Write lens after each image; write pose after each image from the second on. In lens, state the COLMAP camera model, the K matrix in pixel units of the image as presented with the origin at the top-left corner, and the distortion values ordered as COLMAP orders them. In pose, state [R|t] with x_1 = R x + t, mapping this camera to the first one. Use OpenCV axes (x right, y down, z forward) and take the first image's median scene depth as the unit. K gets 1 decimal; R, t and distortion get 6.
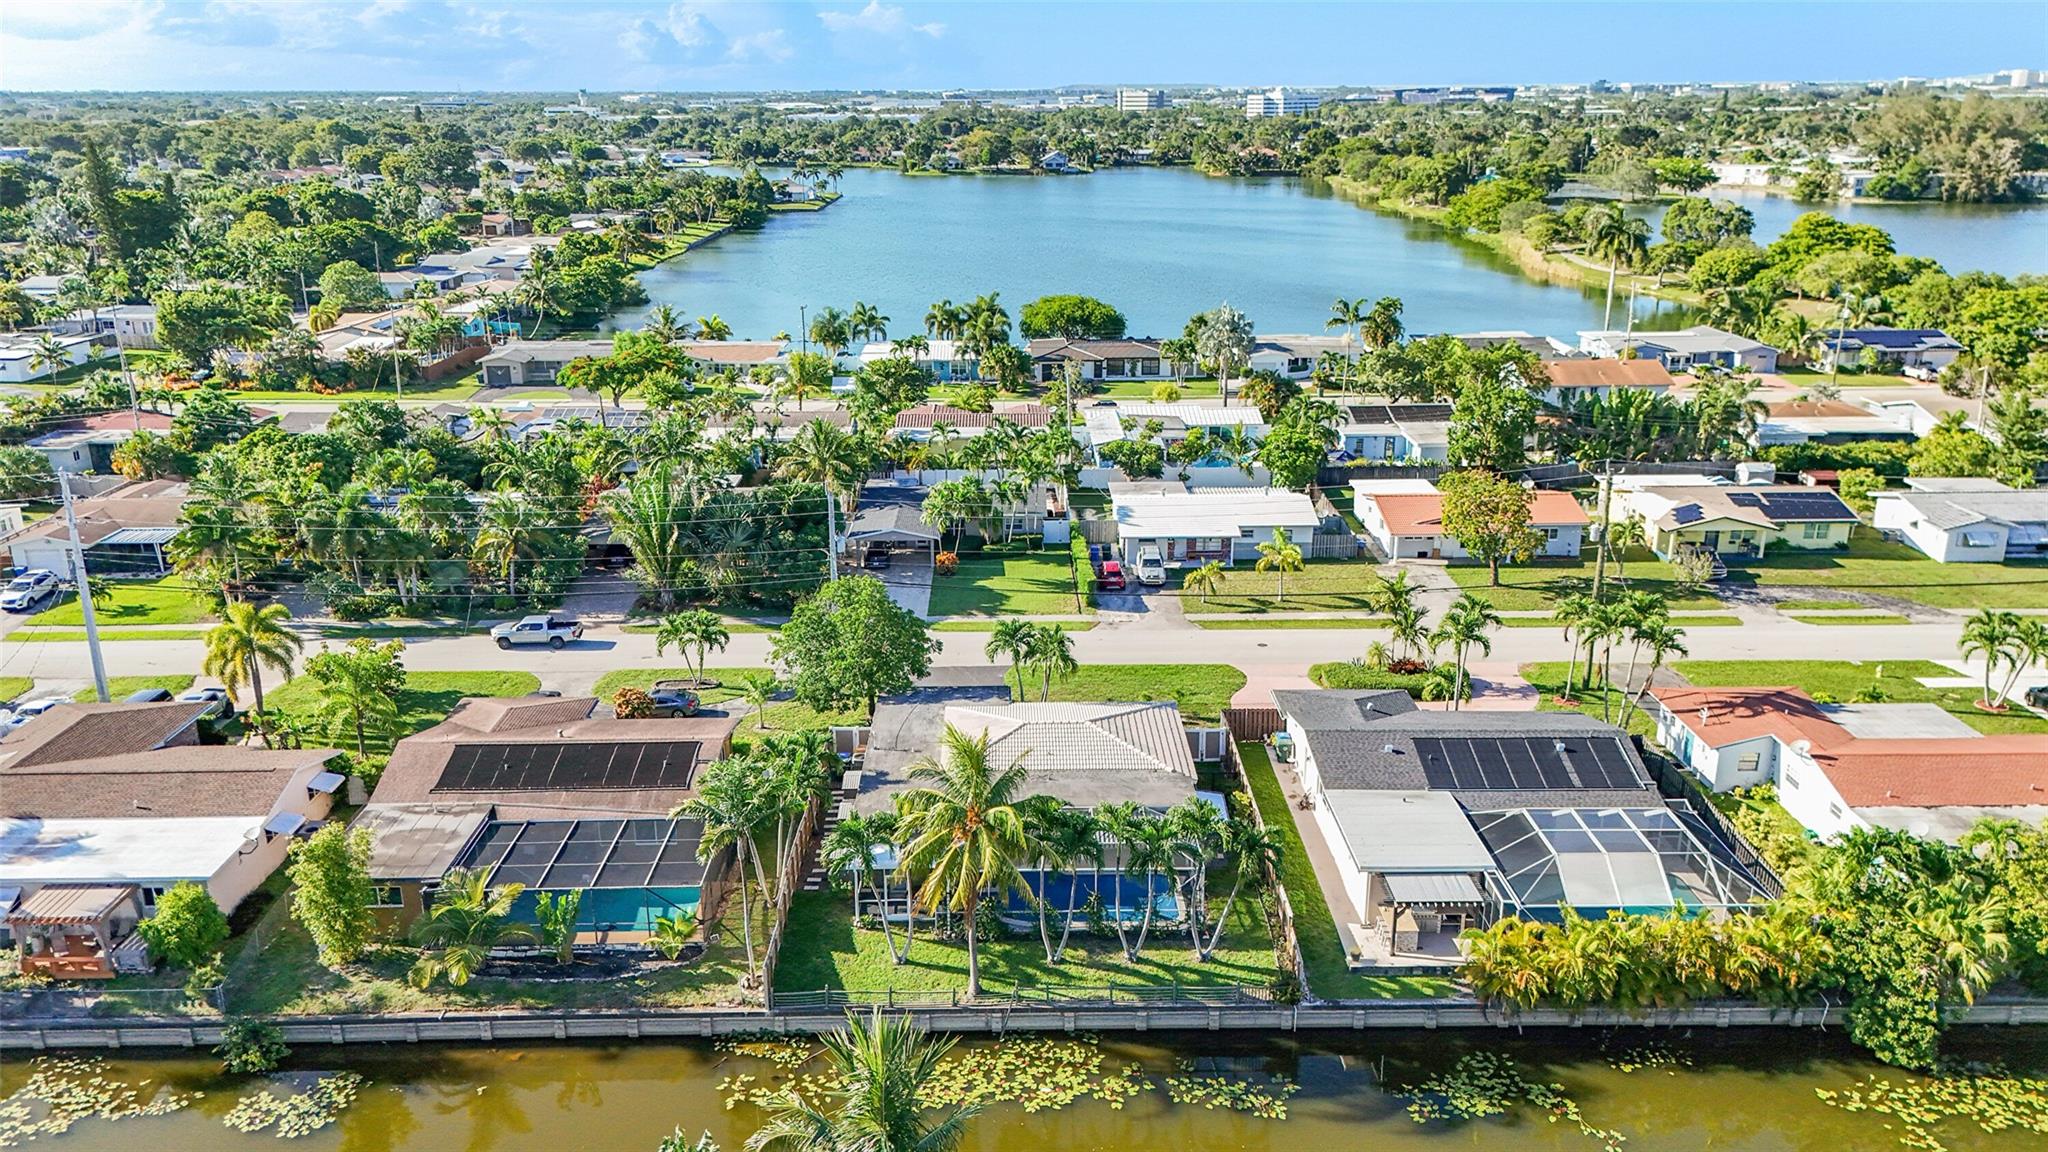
lens RADIAL K [[1503.2, 0, 1024.0], [0, 1503.2, 576.0], [0, 0, 1]] dist [0.080113, -0.083790]
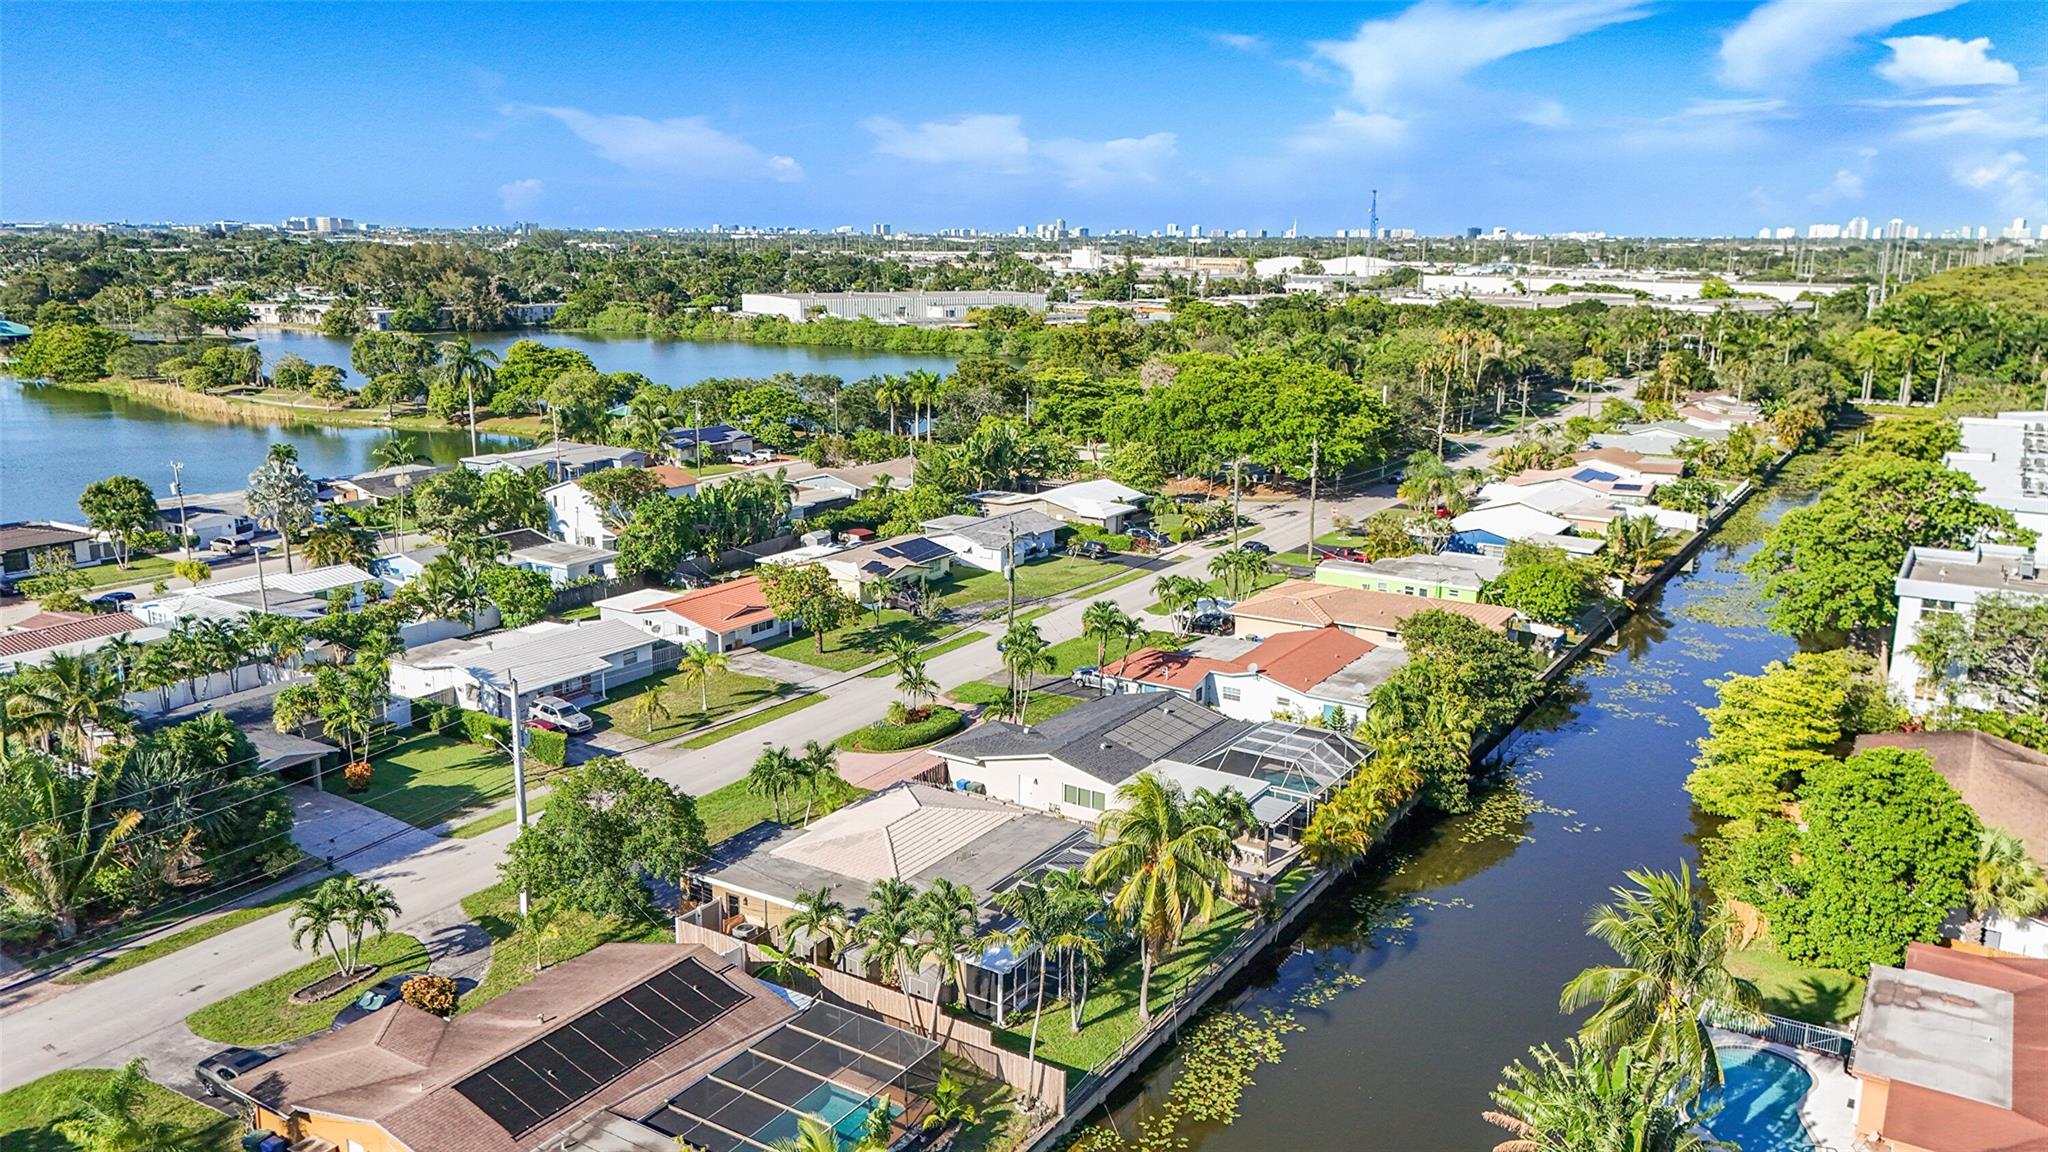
lens RADIAL K [[1503.2, 0, 1024.0], [0, 1503.2, 576.0], [0, 0, 1]] dist [0.080113, -0.083790]
pose [[0.553601, -0.177816, 0.813577, -0.806059], [0.247617, 0.967901, 0.043053, -0.095092], [-0.795117, 0.177621, 0.579861, 0.315795]]
